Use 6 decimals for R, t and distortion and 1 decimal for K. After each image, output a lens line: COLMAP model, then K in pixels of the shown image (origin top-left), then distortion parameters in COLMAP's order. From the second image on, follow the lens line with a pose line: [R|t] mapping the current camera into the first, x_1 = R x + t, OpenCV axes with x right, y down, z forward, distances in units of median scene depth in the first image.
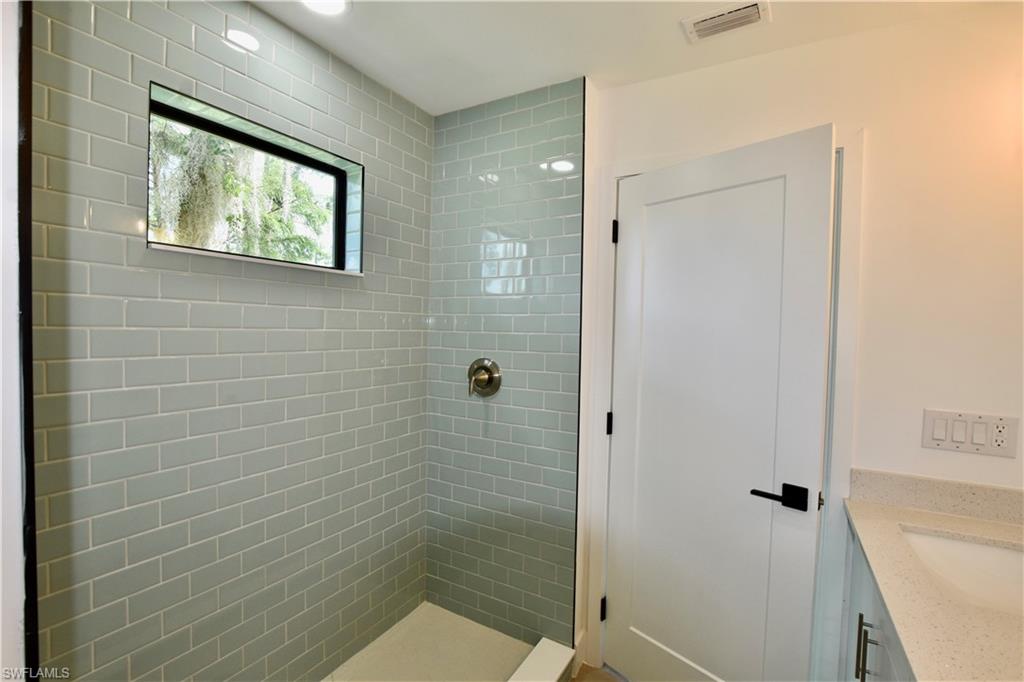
lens RADIAL K [[467.9, 0, 512.0], [0, 467.9, 341.0], [0, 0, 1]] dist [0.004811, 0.000250]
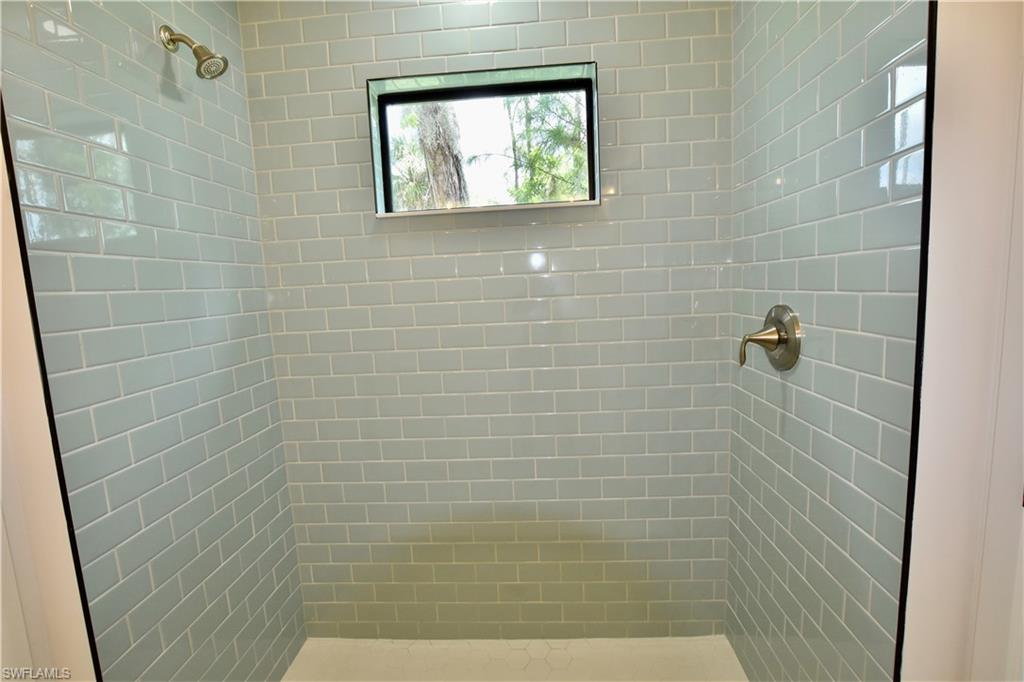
lens RADIAL K [[467.9, 0, 512.0], [0, 467.9, 341.0], [0, 0, 1]] dist [0.004811, 0.000250]
pose [[0.473772, 0.057380, -0.878776, 0.319781], [0.046932, 0.994812, 0.090259, 0.013541], [0.879396, -0.084005, 0.468621, 0.452537]]
